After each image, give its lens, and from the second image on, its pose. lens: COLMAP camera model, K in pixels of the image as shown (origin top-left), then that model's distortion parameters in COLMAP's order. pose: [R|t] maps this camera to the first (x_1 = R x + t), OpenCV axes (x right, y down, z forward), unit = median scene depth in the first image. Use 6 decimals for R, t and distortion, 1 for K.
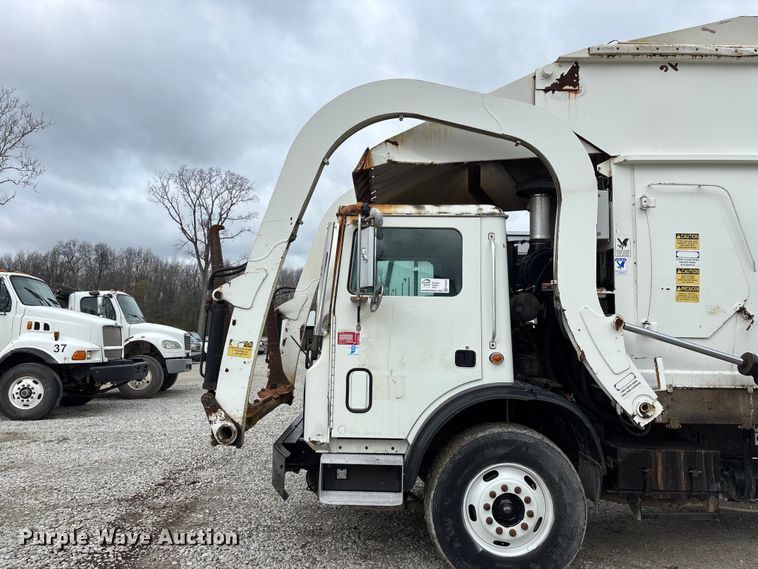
lens RADIAL K [[566.1, 0, 388.6], [0, 566.1, 289.0], [0, 0, 1]] dist [0.032176, -0.029923]
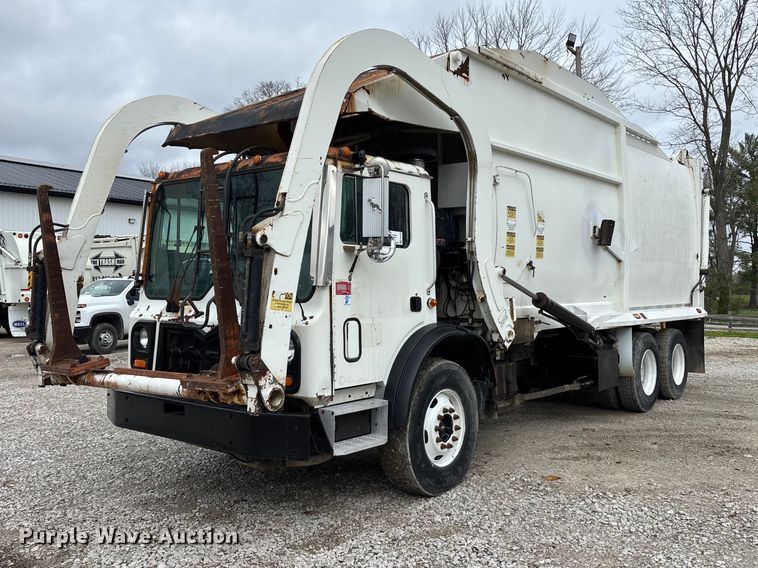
lens RADIAL K [[696.0, 0, 403.3], [0, 696.0, 282.2], [0, 0, 1]] dist [0.035134, -0.011079]
pose [[0.610453, -0.010377, 0.791984, -0.939767], [-0.048331, 0.997563, 0.050324, 0.011545], [-0.790576, -0.068998, 0.608464, 0.185998]]
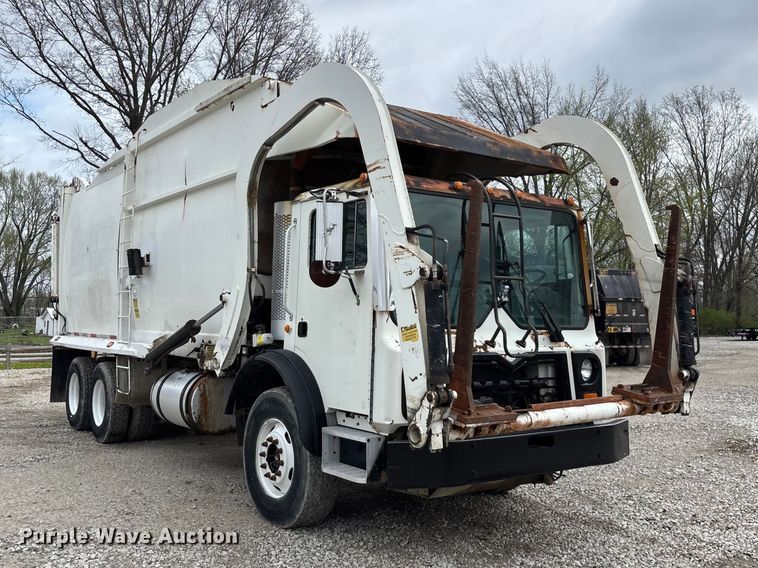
lens RADIAL K [[733.3, 0, 377.0], [0, 733.3, 268.2], [0, 0, 1]] dist [0.182214, -0.525544]
pose [[-0.575344, 0.037844, 0.817036, -1.100593], [-0.080495, 0.991460, -0.102607, 0.174720], [-0.813941, -0.124802, -0.567384, 2.227416]]
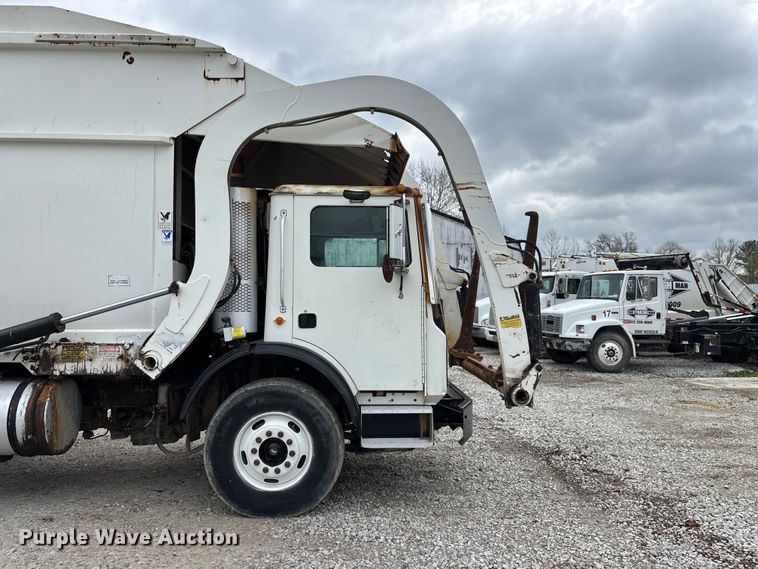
lens RADIAL K [[555.3, 0, 379.0], [0, 555.3, 284.5], [0, 0, 1]] dist [0.026015, -0.007414]
pose [[-0.999477, -0.016571, -0.027753, 0.091028], [-0.013508, 0.994156, -0.107102, 0.203077], [0.029366, -0.106671, -0.993861, 2.646466]]
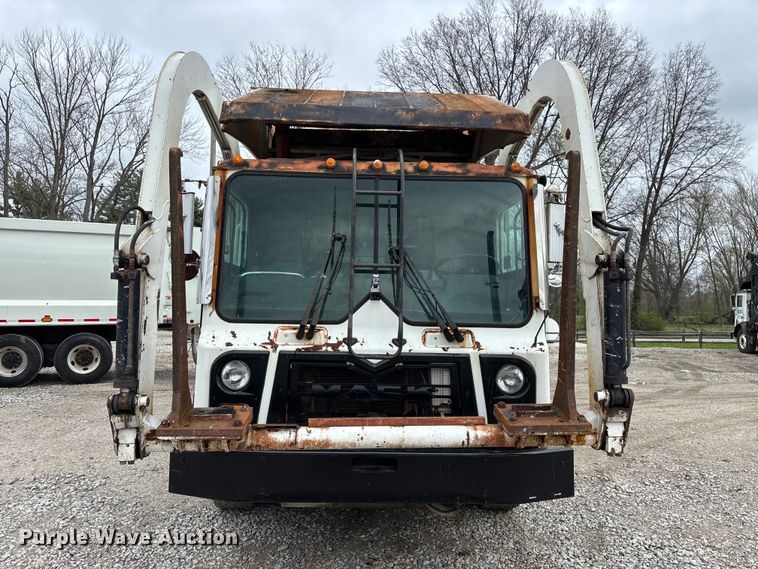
lens RADIAL K [[567.7, 0, 379.0], [0, 567.7, 284.5], [0, 0, 1]] dist [0.036780, -0.044445]
pose [[-0.033121, 0.021329, 0.999224, -1.012857], [-0.092538, 0.995412, -0.024315, 0.085480], [-0.995158, -0.093272, -0.030995, 1.280257]]
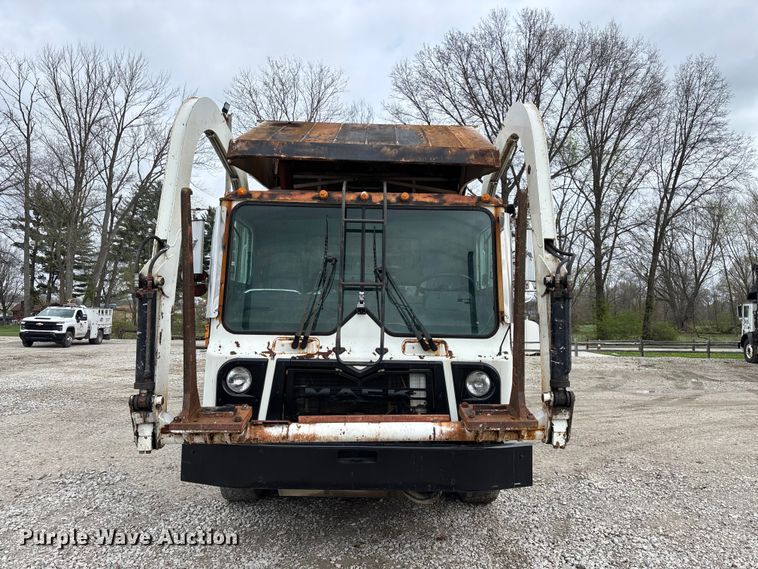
lens RADIAL K [[566.1, 0, 388.6], [0, 566.1, 289.0], [0, 0, 1]] dist [0.032176, -0.029923]
pose [[-0.021983, 0.030362, 0.999297, -1.141921], [-0.092980, 0.995145, -0.032281, 0.071446], [-0.995425, -0.093624, -0.019054, 1.230505]]
